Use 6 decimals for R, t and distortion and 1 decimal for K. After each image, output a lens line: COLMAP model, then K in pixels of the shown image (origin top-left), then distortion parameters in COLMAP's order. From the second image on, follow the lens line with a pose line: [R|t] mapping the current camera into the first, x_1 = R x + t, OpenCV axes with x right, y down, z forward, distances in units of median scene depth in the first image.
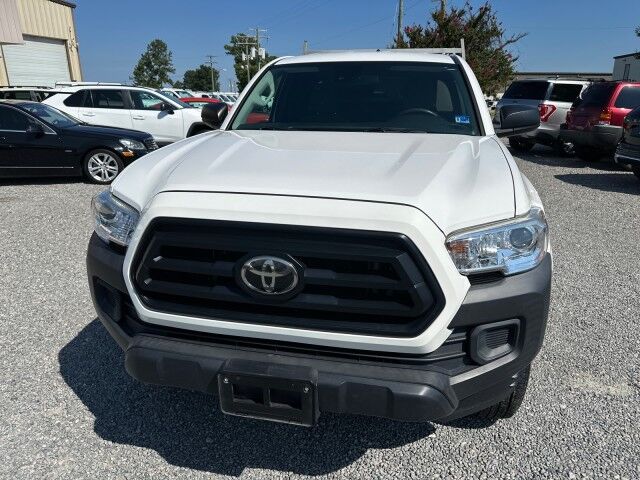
lens RADIAL K [[448.2, 0, 320.0], [0, 448.2, 240.0], [0, 0, 1]] dist [0.053915, -0.062042]
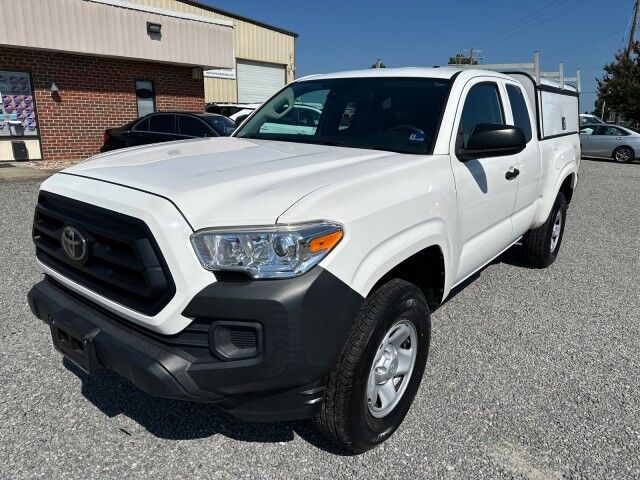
lens RADIAL K [[448.2, 0, 320.0], [0, 448.2, 240.0], [0, 0, 1]] dist [0.053915, -0.062042]
pose [[0.902342, 0.140644, -0.407429, 0.703849], [-0.157297, 0.987523, -0.007478, -0.018710], [0.401293, 0.070835, 0.913206, 0.092163]]
